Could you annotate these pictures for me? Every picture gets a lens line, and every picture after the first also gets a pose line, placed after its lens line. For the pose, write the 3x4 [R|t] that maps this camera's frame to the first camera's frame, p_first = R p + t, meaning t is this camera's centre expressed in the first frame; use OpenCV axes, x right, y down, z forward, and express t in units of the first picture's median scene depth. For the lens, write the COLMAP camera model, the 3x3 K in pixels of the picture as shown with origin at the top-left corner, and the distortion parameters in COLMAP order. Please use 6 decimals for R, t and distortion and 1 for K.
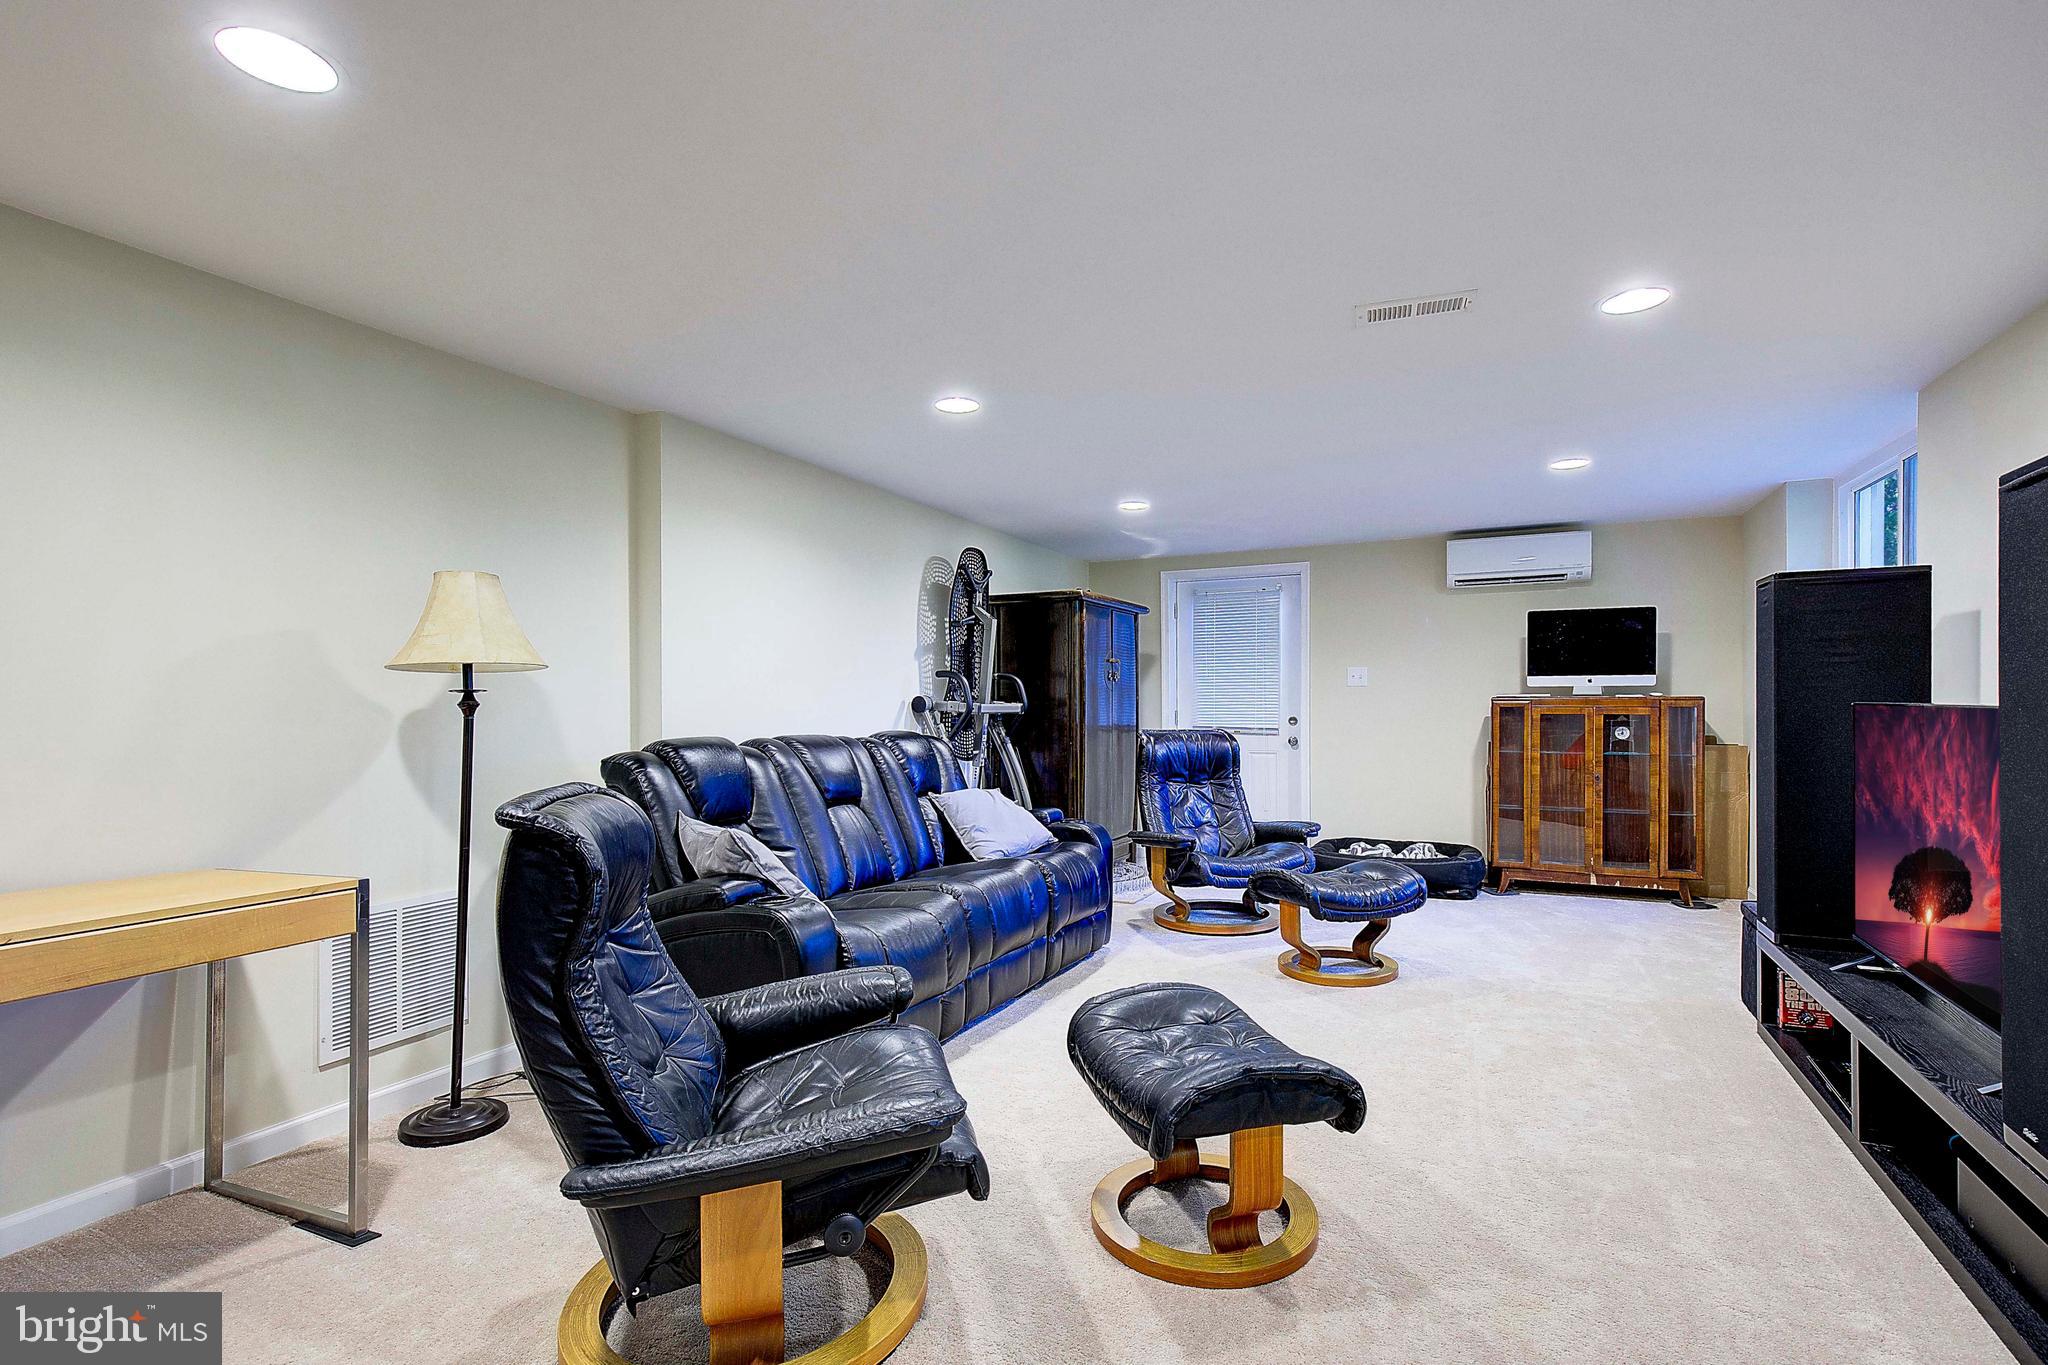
lens RADIAL K [[942.6, 0, 1032.9], [0, 942.6, 695.4], [0, 0, 1]] dist [0.001543, -0.000055]
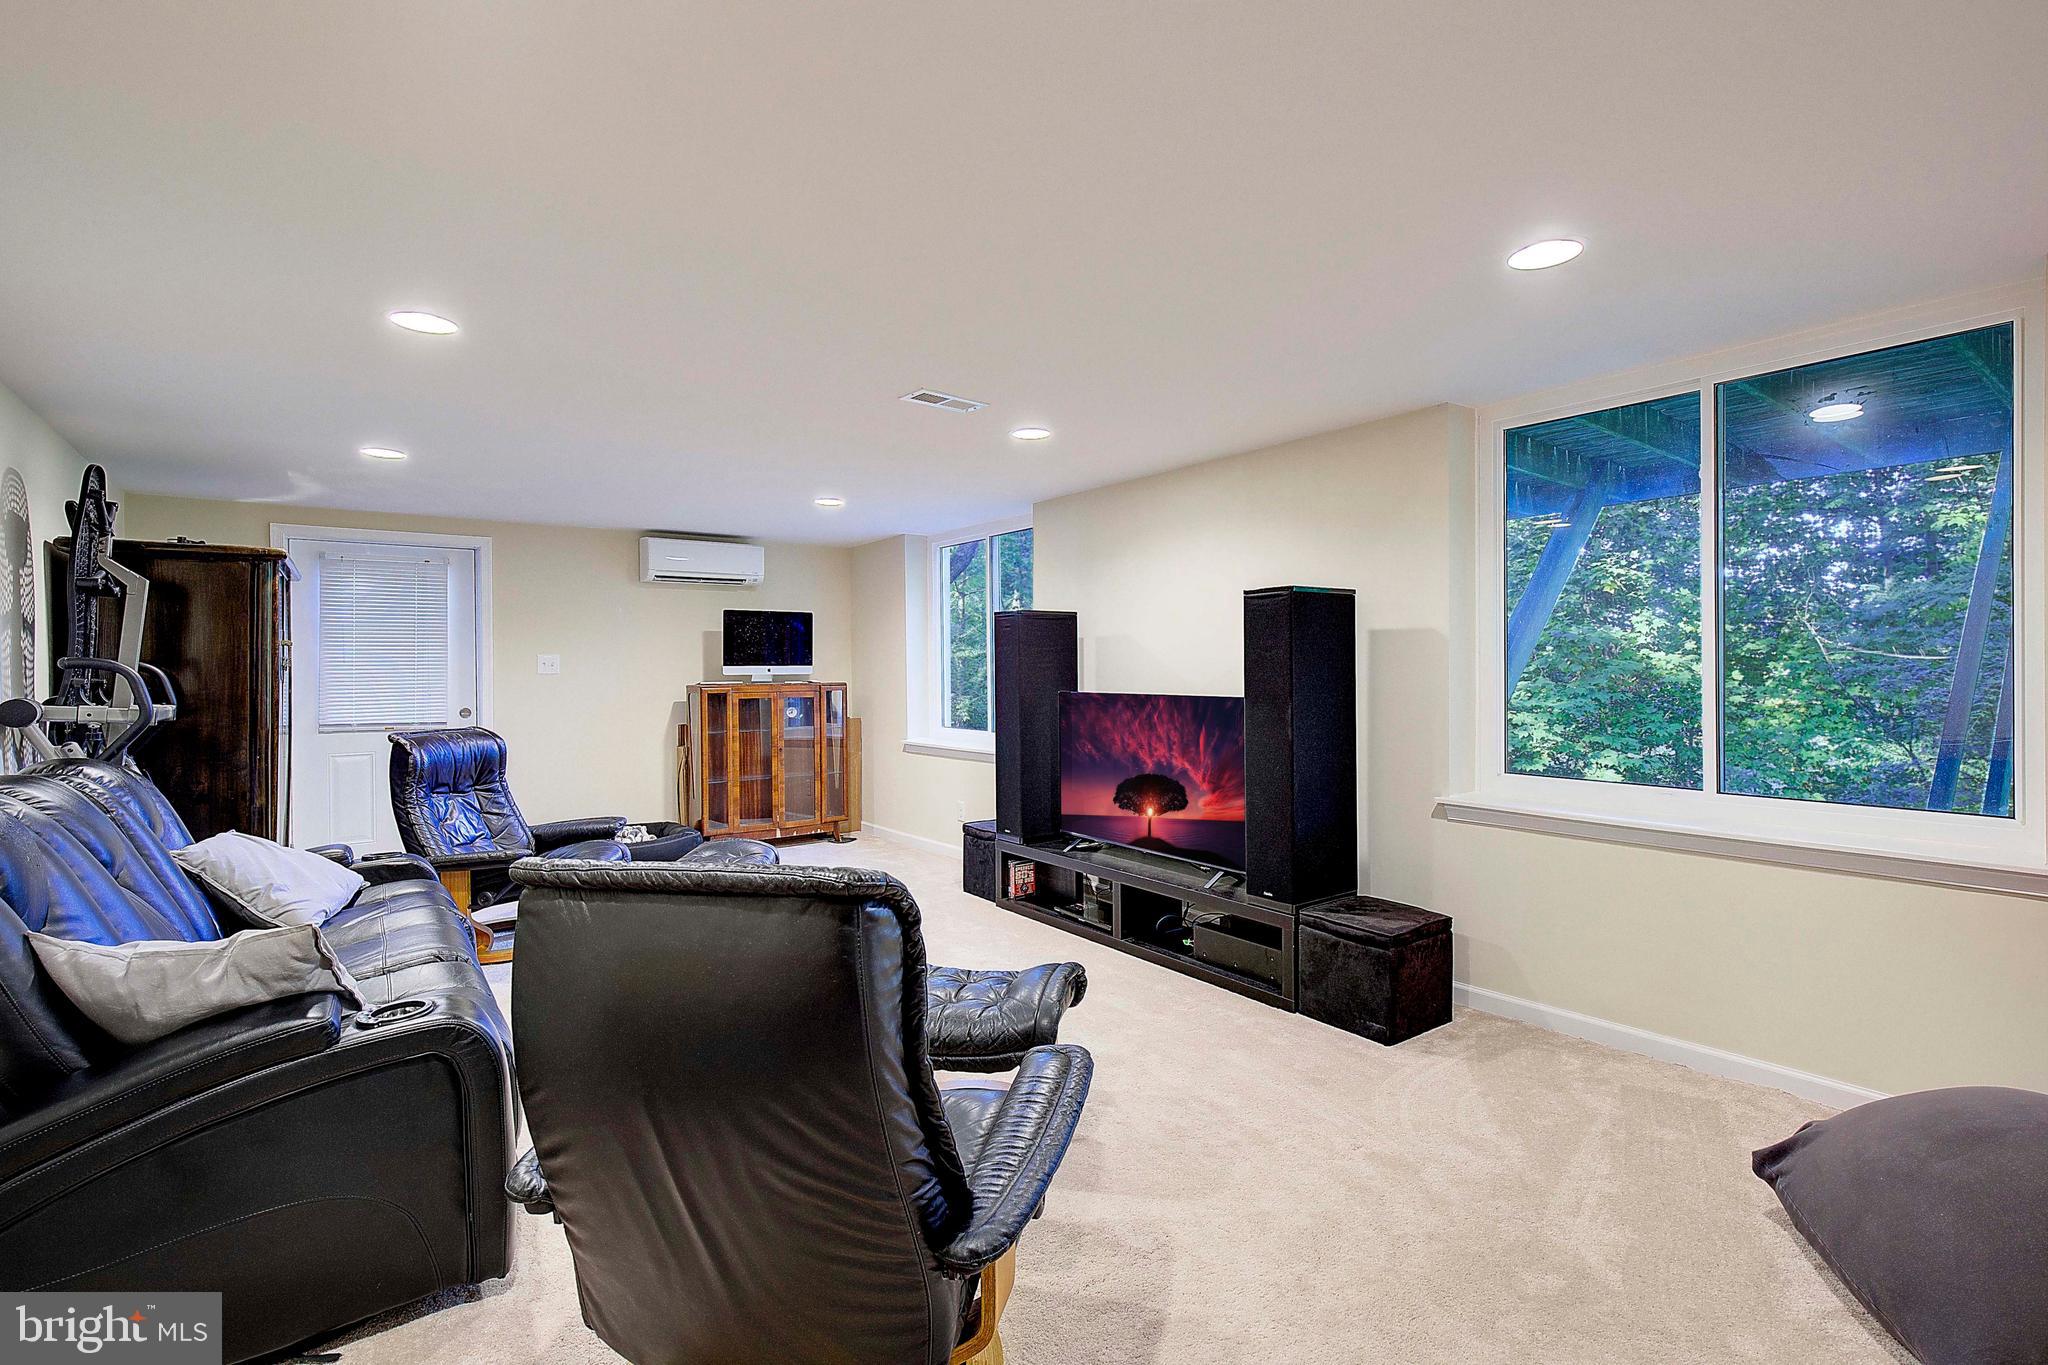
lens RADIAL K [[957.0, 0, 1028.7], [0, 957.0, 668.0], [0, 0, 1]] dist [0.001078, 0.000075]
pose [[0.466148, 0.000128, 0.884707, -0.353186], [0.000272, 1.000000, -0.000288, -0.018631], [-0.884707, 0.000375, 0.466148, 0.136219]]
